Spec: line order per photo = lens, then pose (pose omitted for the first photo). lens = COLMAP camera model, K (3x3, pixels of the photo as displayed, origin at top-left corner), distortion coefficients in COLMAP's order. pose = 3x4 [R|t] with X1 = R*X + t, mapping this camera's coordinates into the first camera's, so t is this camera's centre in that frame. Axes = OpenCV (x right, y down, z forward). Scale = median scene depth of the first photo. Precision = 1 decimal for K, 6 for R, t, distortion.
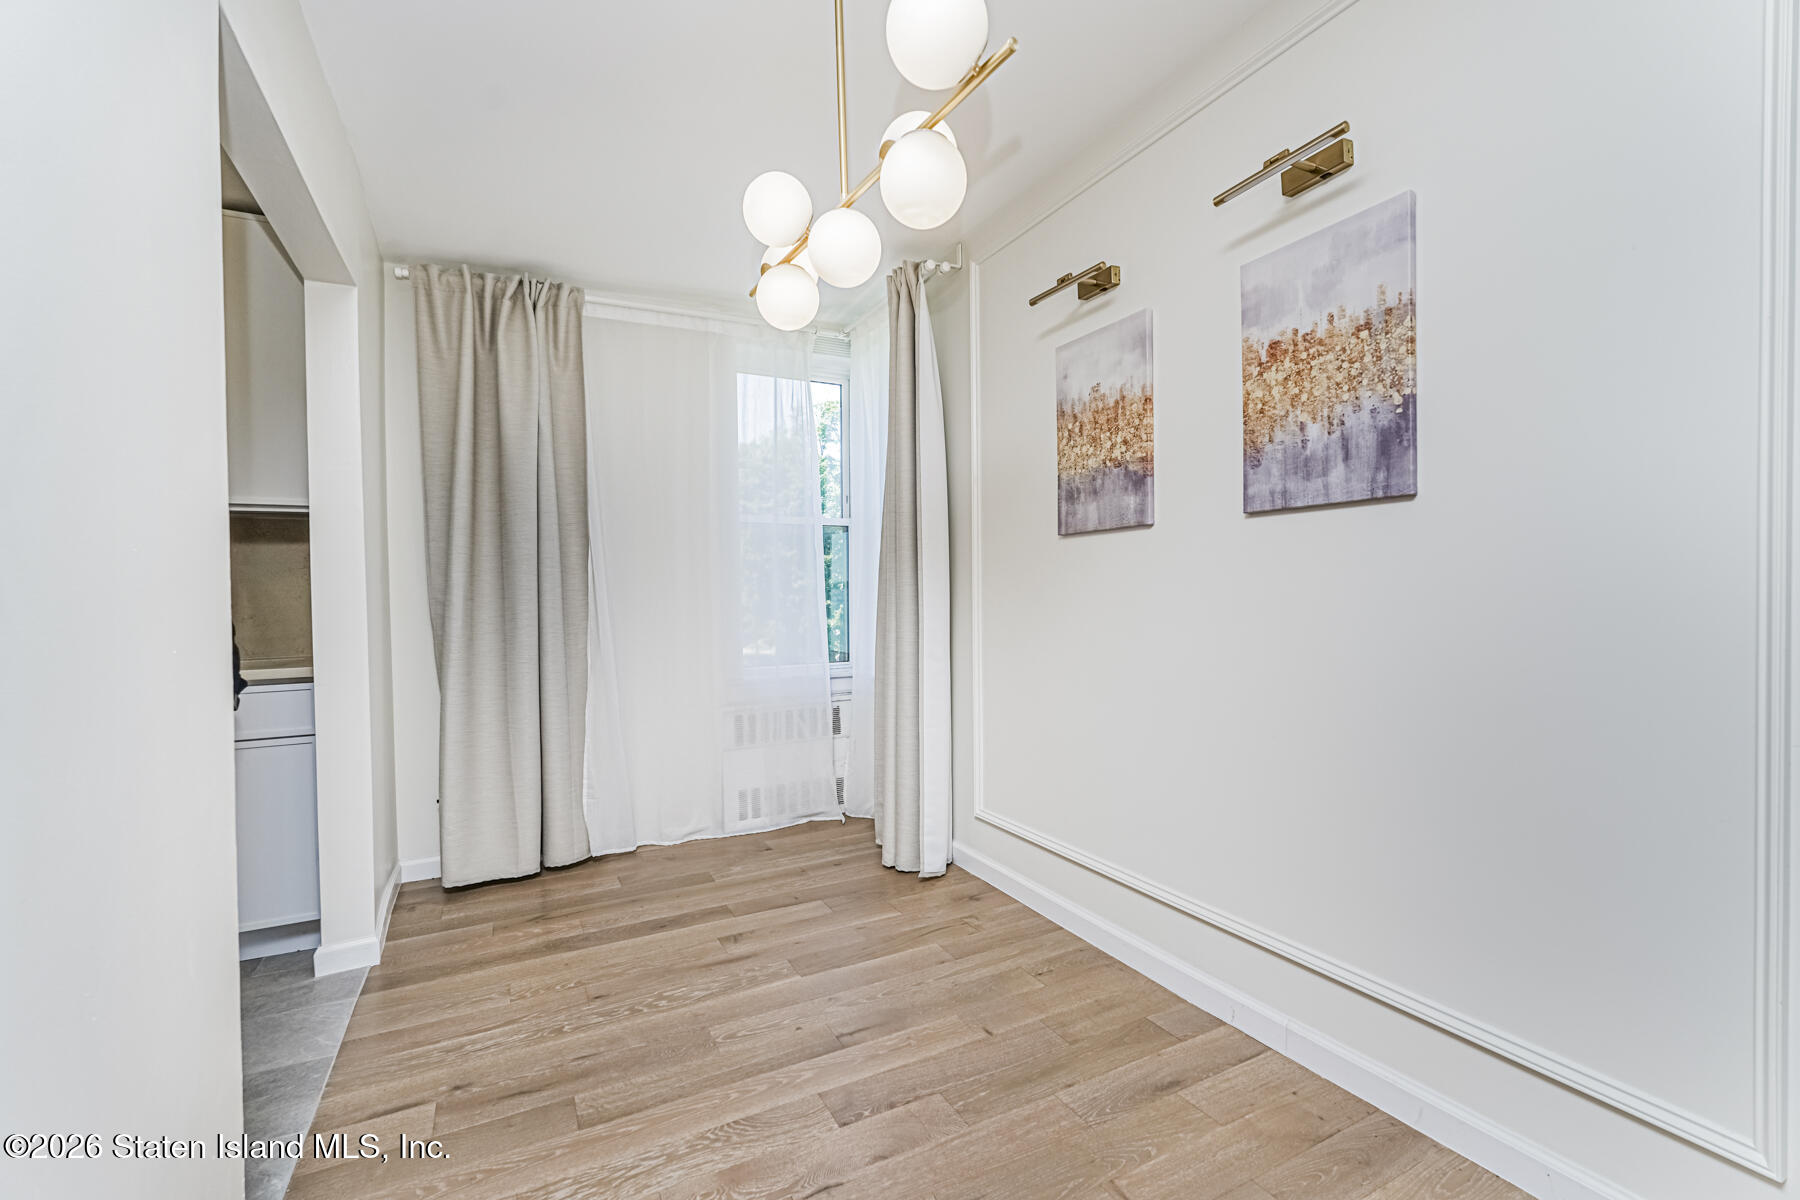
lens RADIAL K [[792.6, 0, 900.8], [0, 792.6, 607.1], [0, 0, 1]] dist [-0.016182, 0.008544]
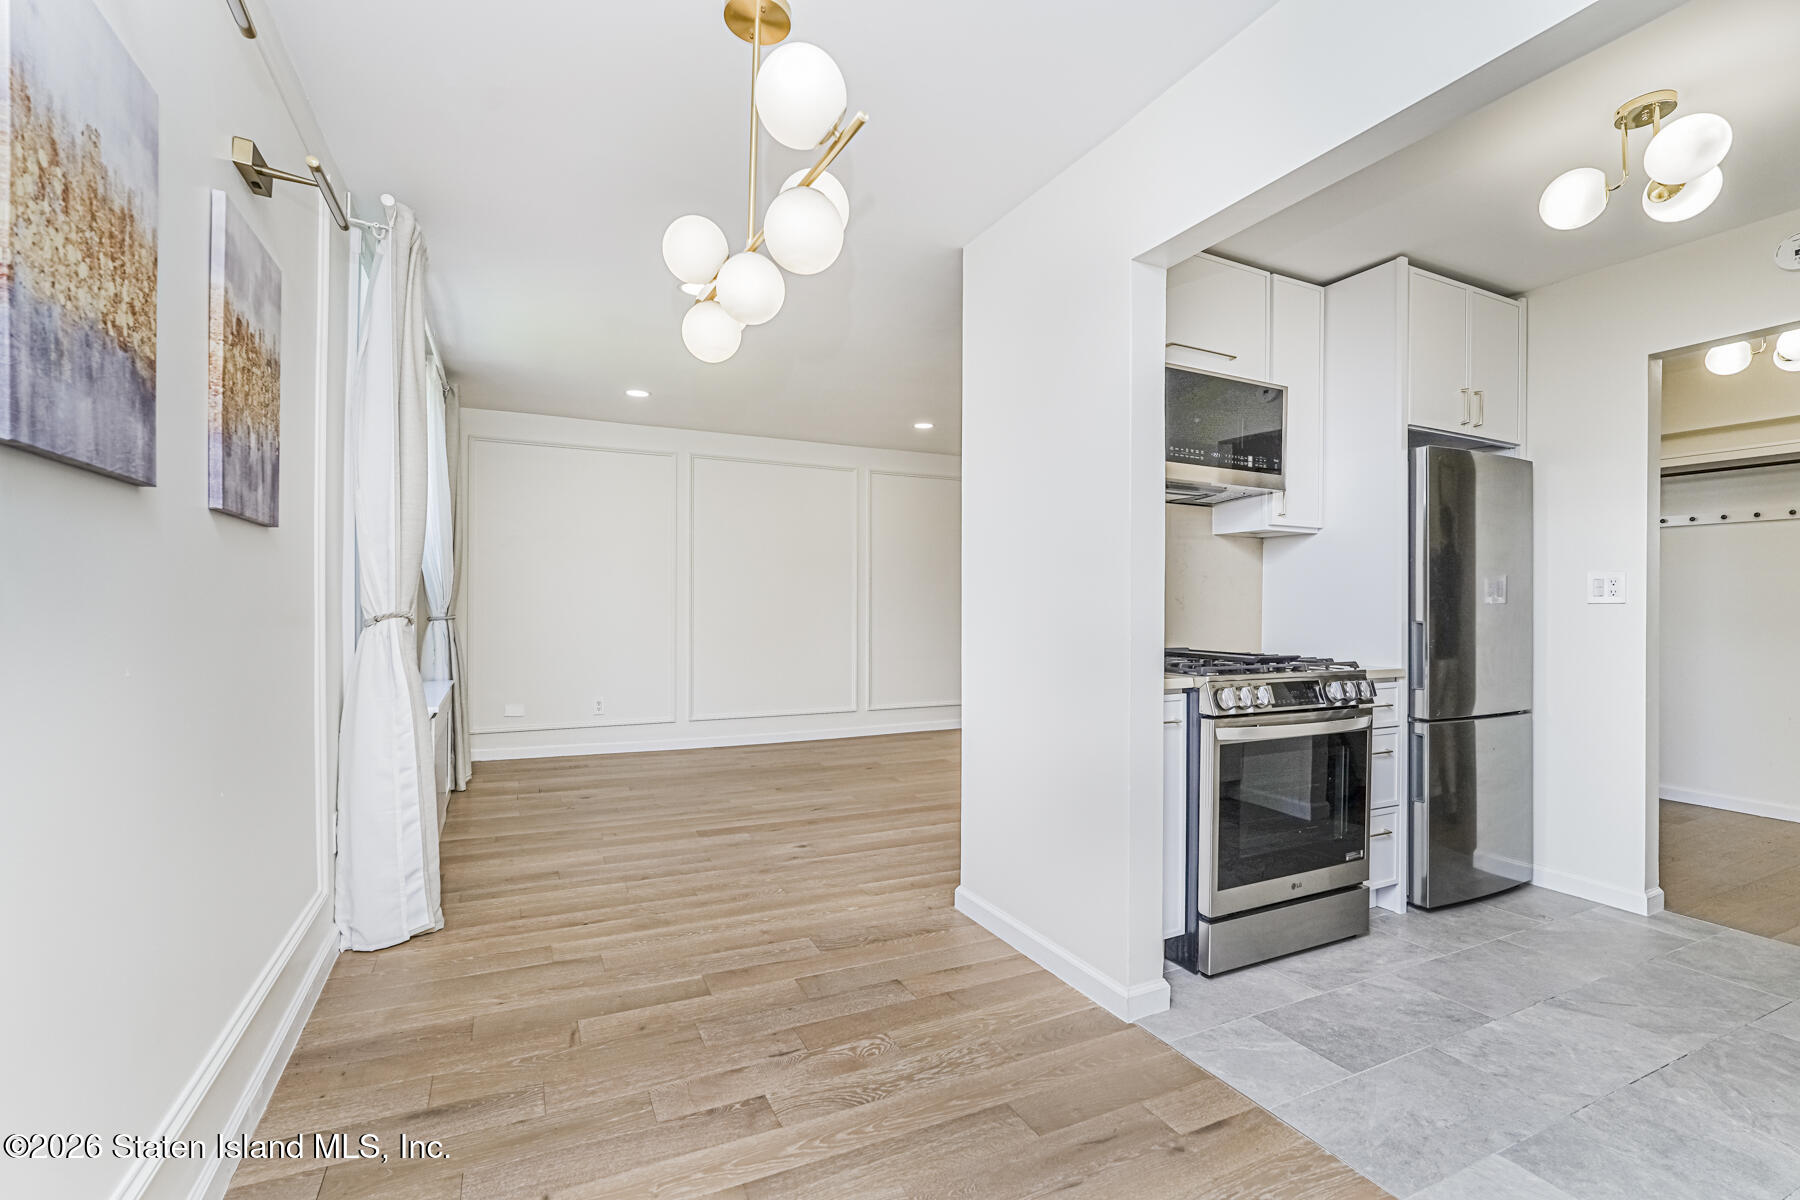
lens RADIAL K [[792.6, 0, 900.8], [0, 792.6, 607.1], [0, 0, 1]] dist [-0.016182, 0.008544]
pose [[-0.999900, 0.007213, 0.012183, -0.208655], [0.007443, 0.999793, 0.018931, -0.027615], [-0.012044, 0.019020, -0.999747, 1.527825]]
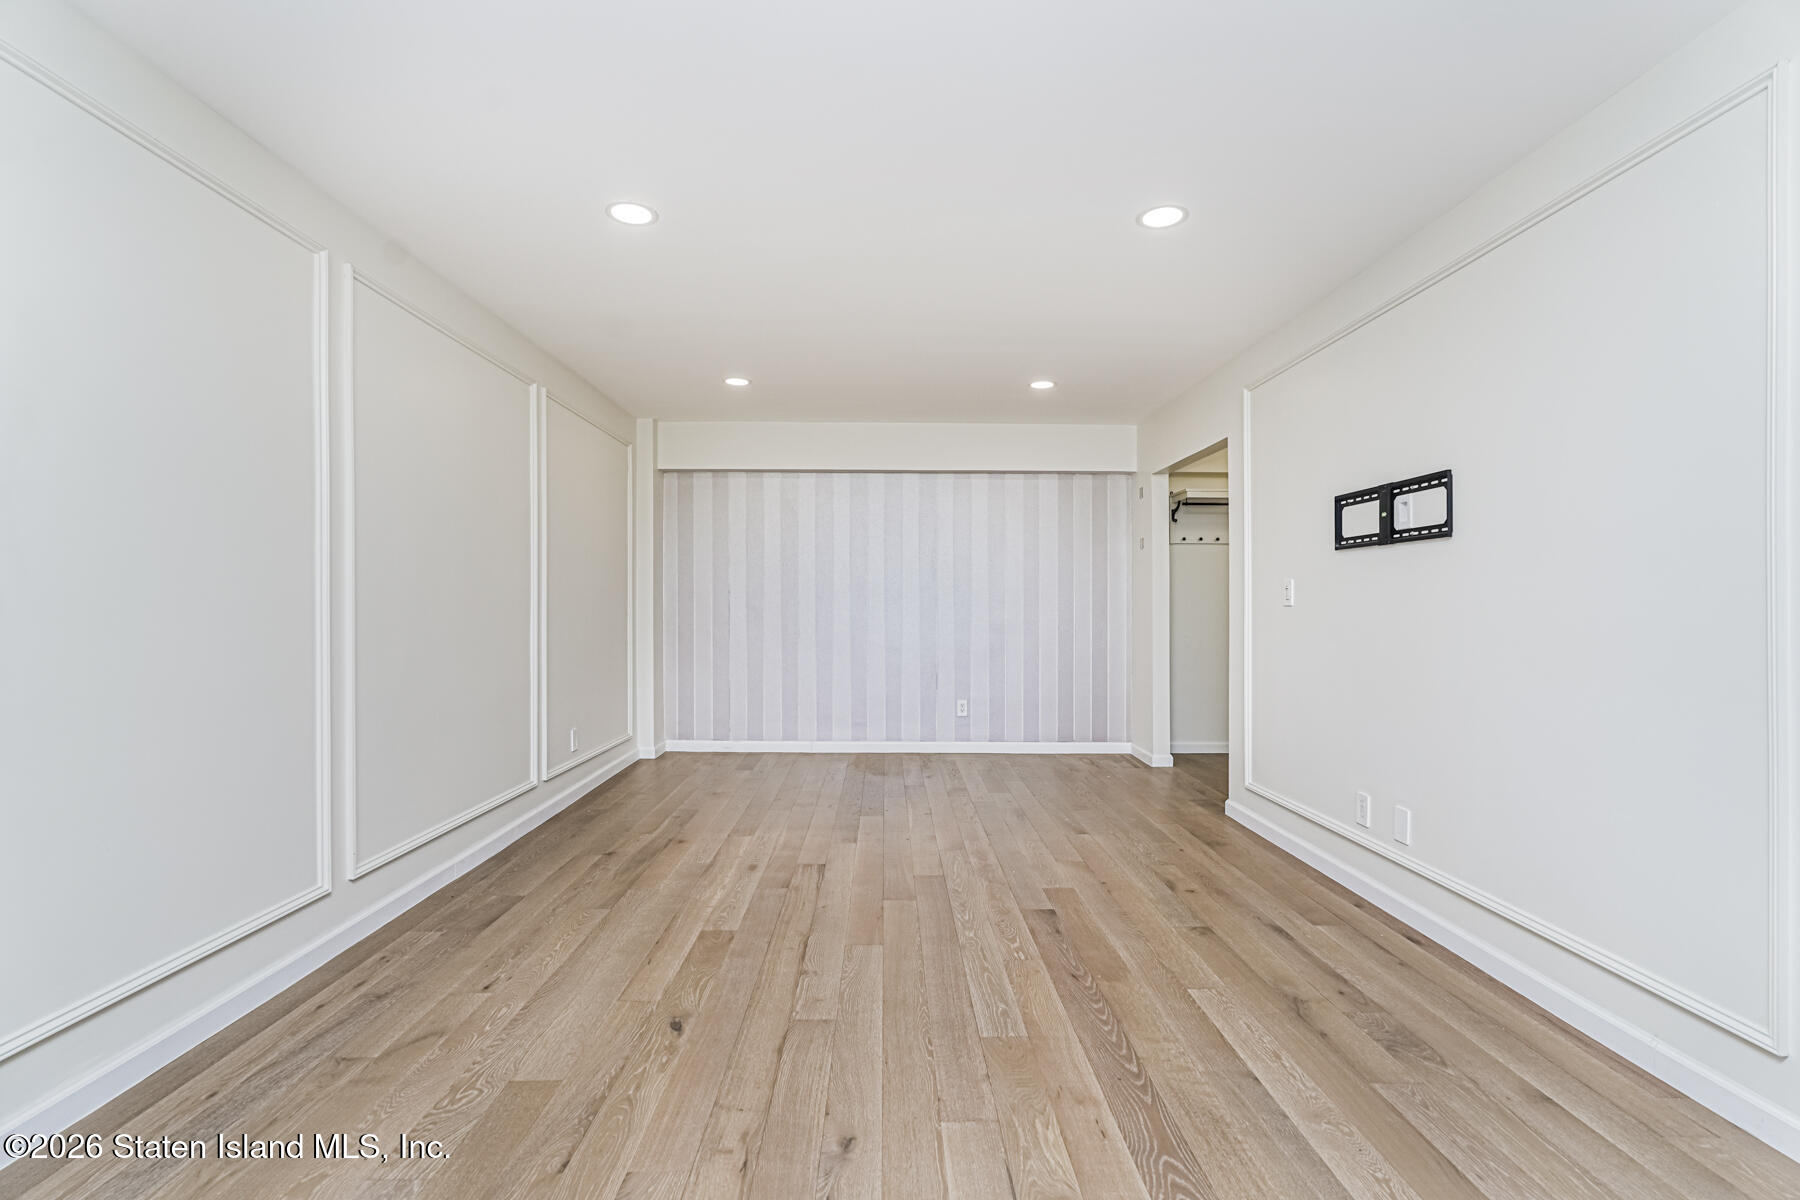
lens RADIAL K [[793.8, 0, 899.8], [0, 793.8, 604.8], [0, 0, 1]] dist [-0.019214, 0.011143]
pose [[-0.436041, 0.010325, -0.899868, 0.660462], [-0.010455, 0.999809, 0.016538, -0.011662], [0.899866, 0.016619, -0.435849, -0.256459]]
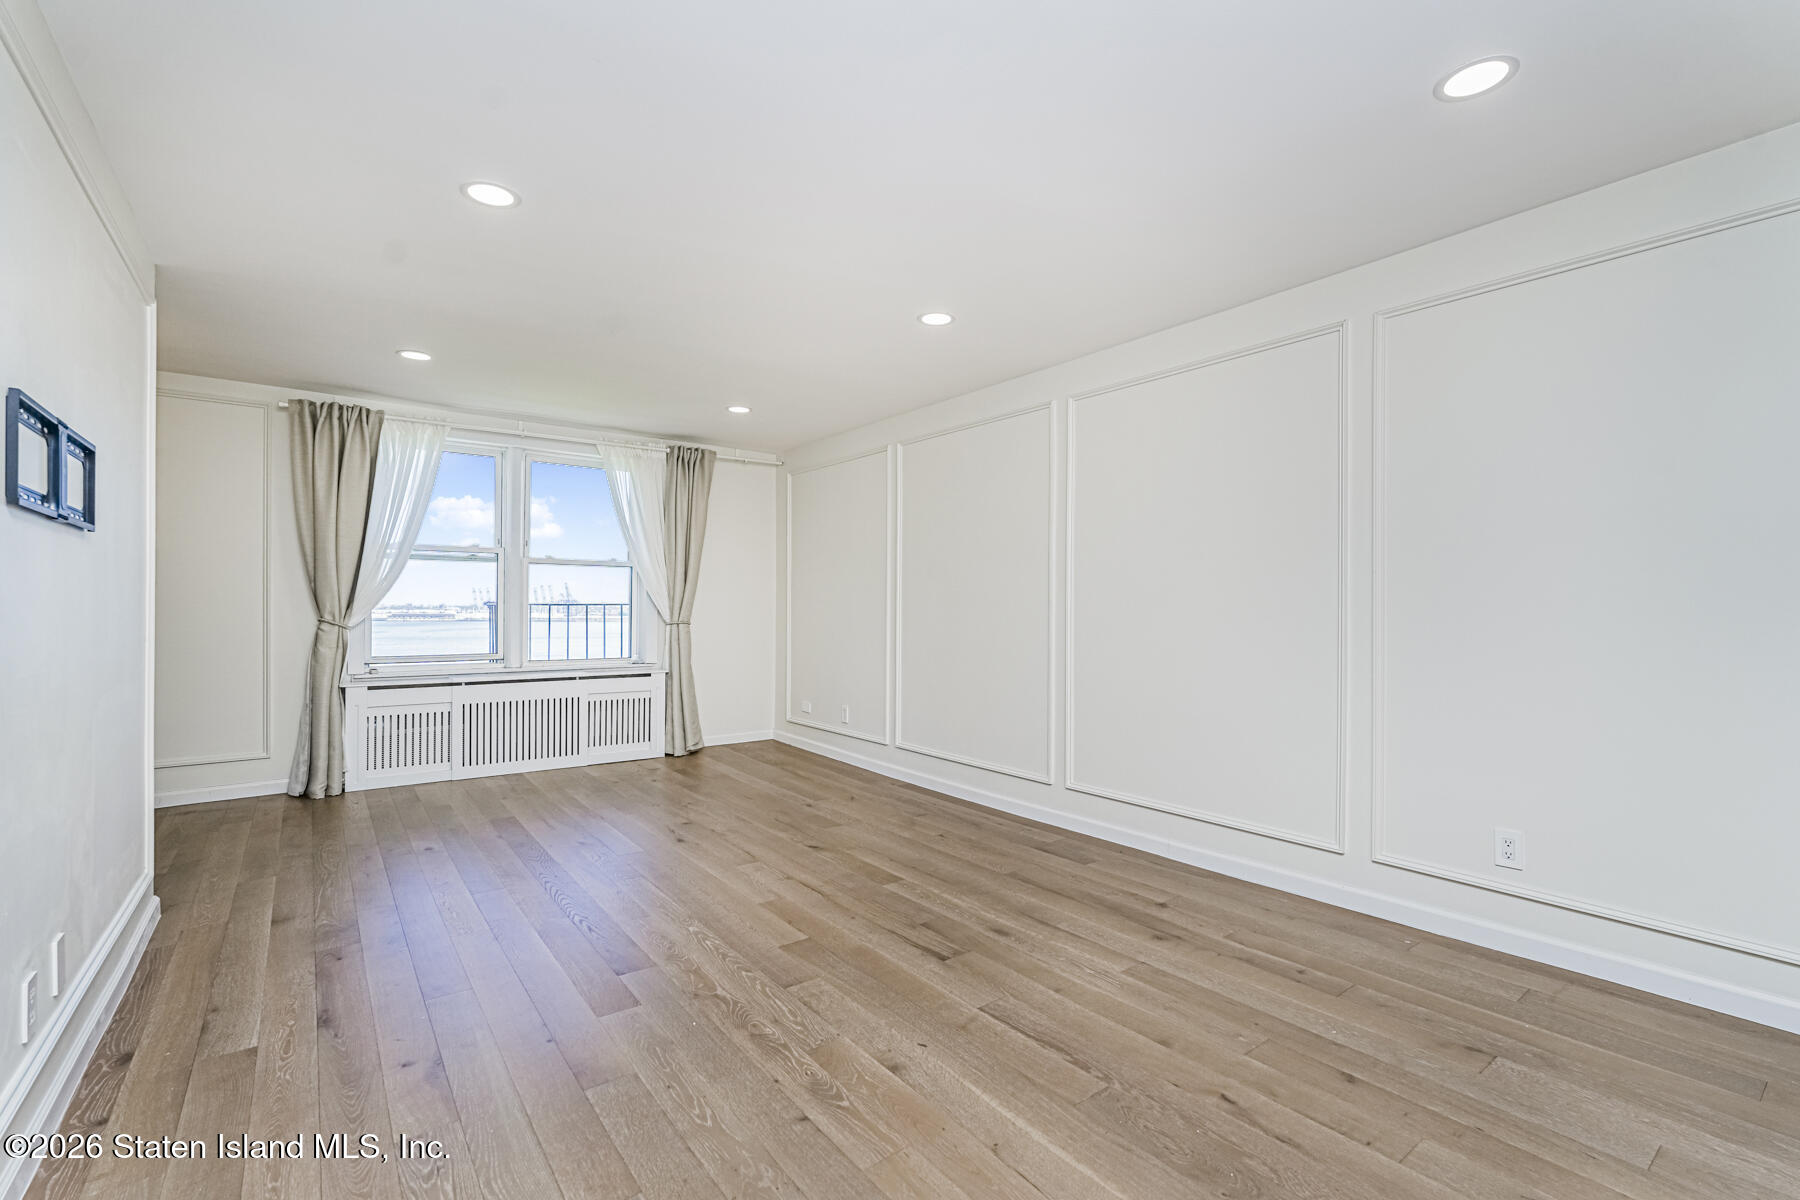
lens RADIAL K [[799.1, 0, 900.0], [0, 799.1, 600.0], [0, 0, 1]] dist [-0.017940, 0.009996]
pose [[-0.172593, 0.018816, 0.984813, -1.831243], [0.018779, 0.999699, -0.015809, 0.010157], [-0.984814, 0.015765, -0.172894, -0.801987]]
